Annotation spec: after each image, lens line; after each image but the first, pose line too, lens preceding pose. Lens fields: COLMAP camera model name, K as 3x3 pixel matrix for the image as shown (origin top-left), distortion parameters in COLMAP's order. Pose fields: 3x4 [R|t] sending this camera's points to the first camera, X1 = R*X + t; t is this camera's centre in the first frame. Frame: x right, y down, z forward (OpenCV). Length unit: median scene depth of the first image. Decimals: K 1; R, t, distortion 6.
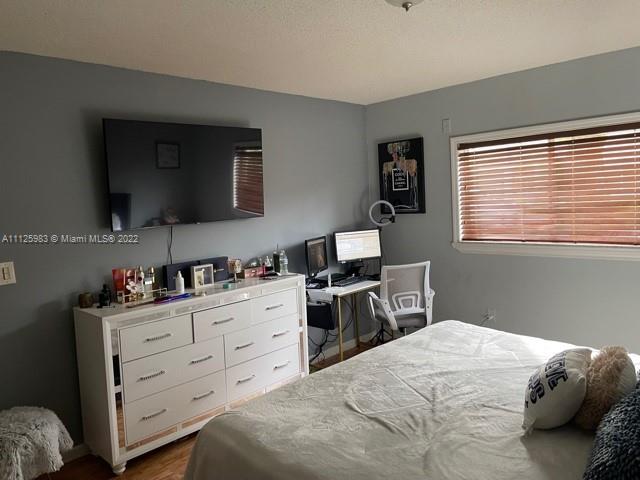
lens RADIAL K [[483.8, 0, 319.8], [0, 483.8, 236.8], [0, 0, 1]] dist [0.087557, -0.116429]
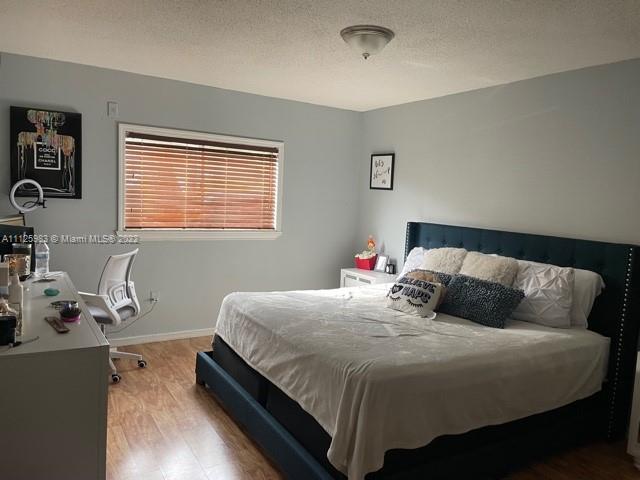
lens RADIAL K [[483.8, 0, 319.8], [0, 483.8, 242.3], [0, 0, 1]] dist [0.087557, -0.116429]
pose [[0.243764, -0.036575, 0.969145, -0.556577], [0.011547, 0.999327, 0.034810, 0.005537], [-0.969766, 0.002705, 0.244022, 0.347316]]
